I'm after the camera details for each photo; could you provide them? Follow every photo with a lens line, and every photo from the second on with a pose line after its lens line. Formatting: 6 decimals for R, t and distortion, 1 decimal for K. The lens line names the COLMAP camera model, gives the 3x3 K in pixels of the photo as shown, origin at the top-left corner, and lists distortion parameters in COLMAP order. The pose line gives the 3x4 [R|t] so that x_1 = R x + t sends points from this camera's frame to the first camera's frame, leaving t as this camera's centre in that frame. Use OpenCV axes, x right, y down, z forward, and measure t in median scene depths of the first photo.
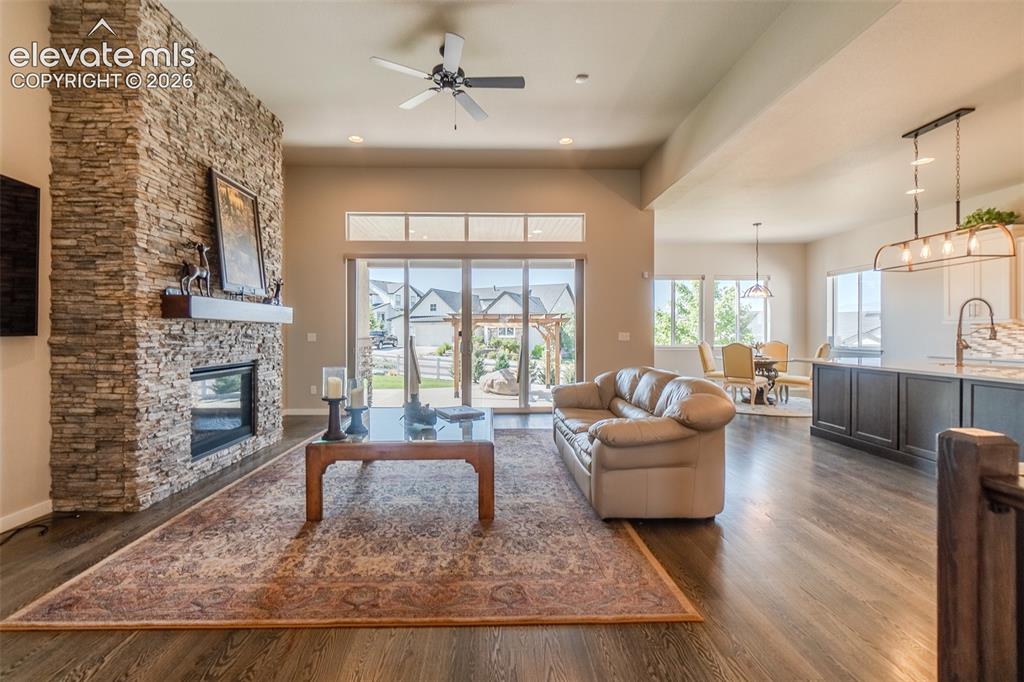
lens RADIAL K [[438.4, 0, 511.4], [0, 438.4, 337.4], [0, 0, 1]] dist [-0.009968, 0.002543]
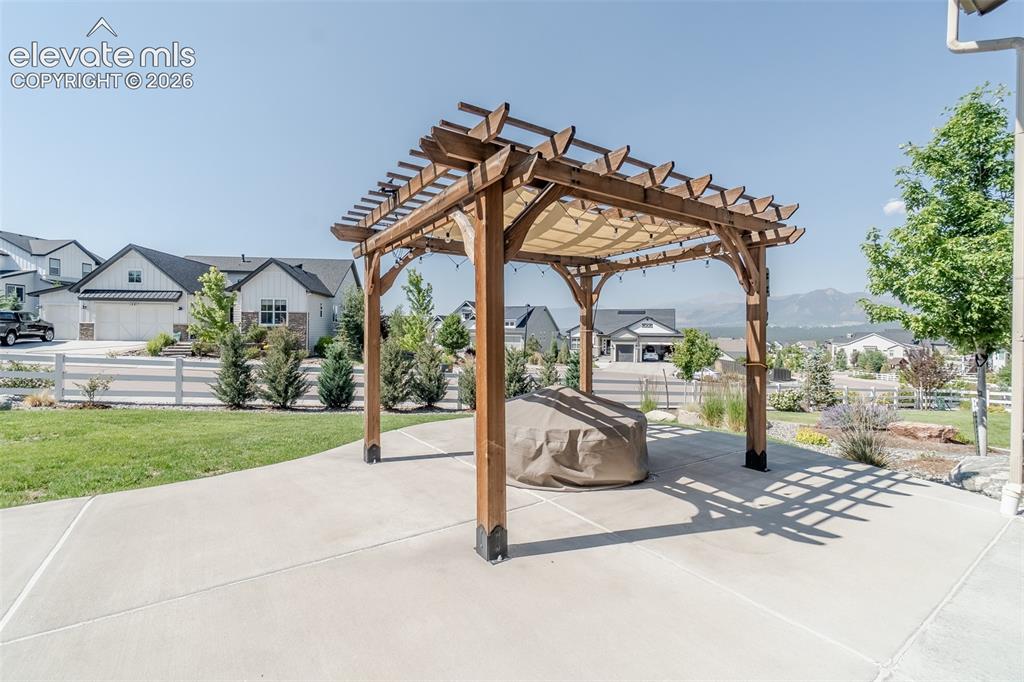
lens RADIAL K [[438.4, 0, 503.8], [0, 438.4, 338.3], [0, 0, 1]] dist [-0.009968, 0.002543]
pose [[0.852246, 0.001894, 0.523137, -0.061999], [-0.006058, 0.999962, 0.006248, 0.010873], [-0.523106, -0.008494, 0.852225, 0.228839]]
